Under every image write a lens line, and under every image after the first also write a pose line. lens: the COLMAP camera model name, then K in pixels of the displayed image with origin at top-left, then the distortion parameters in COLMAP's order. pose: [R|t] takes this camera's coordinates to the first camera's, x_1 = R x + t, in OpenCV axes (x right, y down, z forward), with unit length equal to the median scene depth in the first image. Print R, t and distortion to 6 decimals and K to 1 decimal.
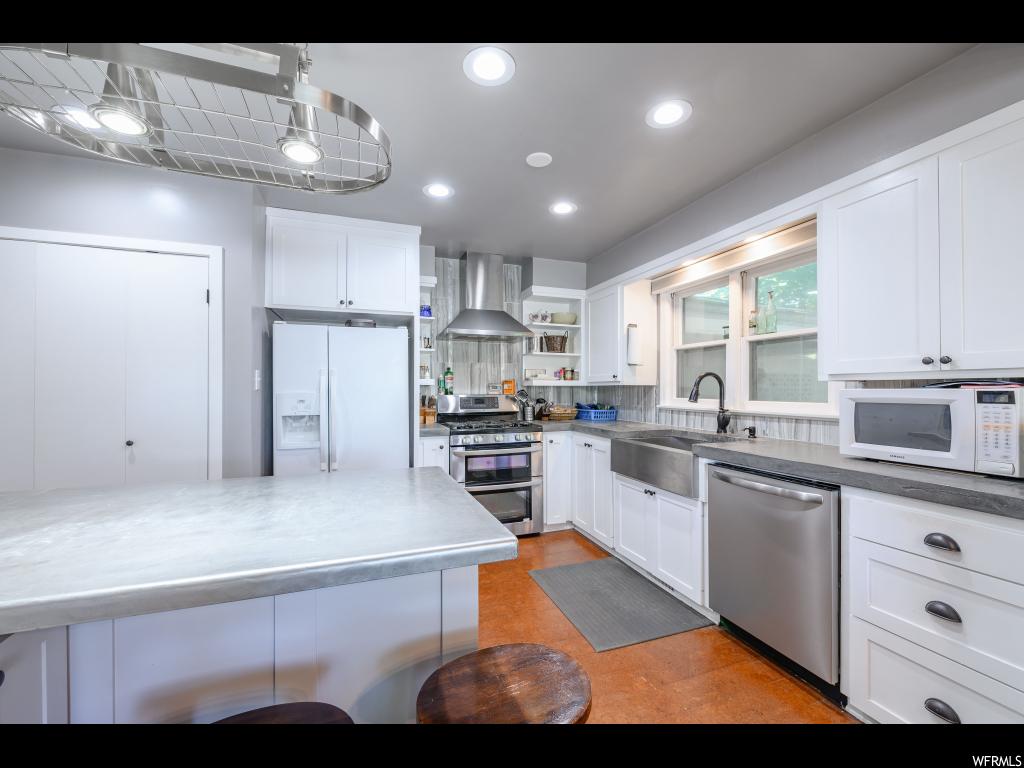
lens RADIAL K [[417.0, 0, 503.4], [0, 417.0, 387.6], [0, 0, 1]] dist [-0.000025, -0.000025]
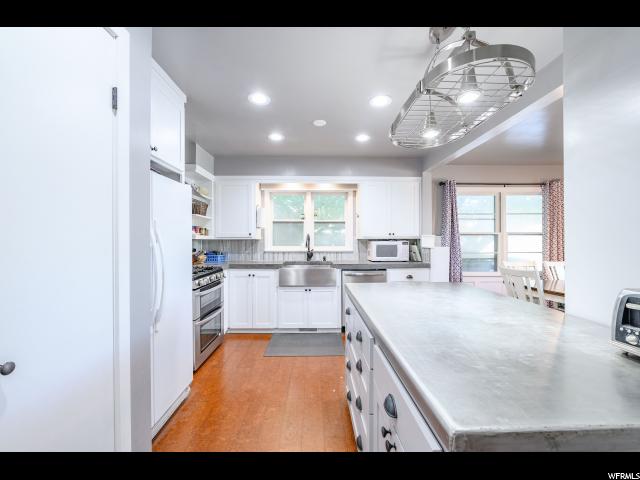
lens RADIAL K [[260.6, 0, 314.6], [0, 260.6, 242.2], [0, 0, 1]] dist [-0.000025, -0.000025]
pose [[0.318710, -0.008043, 0.947818, -0.661218], [-0.002302, 0.999954, 0.009260, -0.004084], [-0.947849, -0.005134, 0.318677, 0.400151]]
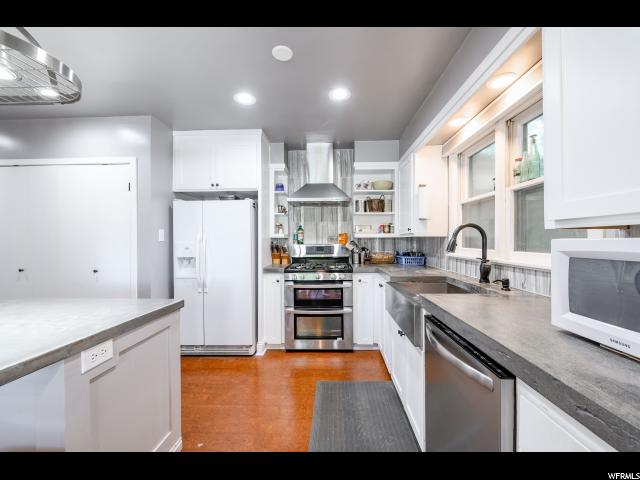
lens RADIAL K [[258.9, 0, 324.5], [0, 258.9, 241.4], [0, 0, 1]] dist [-0.001701, -0.000208]
pose [[0.934335, -0.003046, -0.356382, 0.301659], [0.005935, 0.999958, 0.007012, 0.001210], [0.356346, -0.008667, 0.934314, 0.213014]]
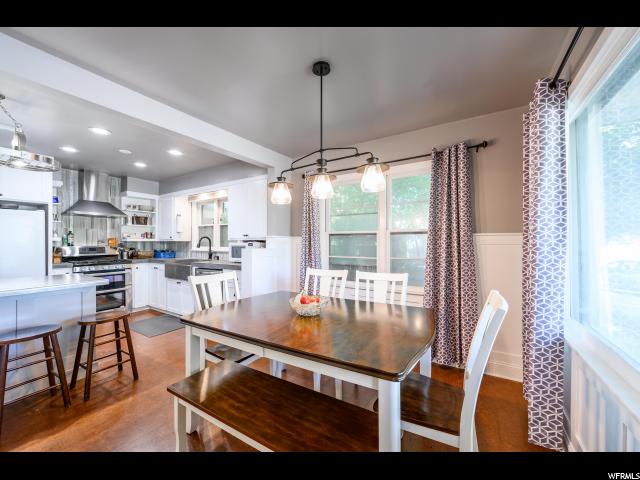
lens RADIAL K [[274.7, 0, 320.0], [0, 274.7, 240.0], [0, 0, 1]] dist [-0.001246, -0.000245]
pose [[0.797088, 0.003195, 0.603855, 0.013983], [-0.000235, 0.999988, -0.004980, -0.004482], [-0.603864, 0.003828, 0.797079, -0.660297]]
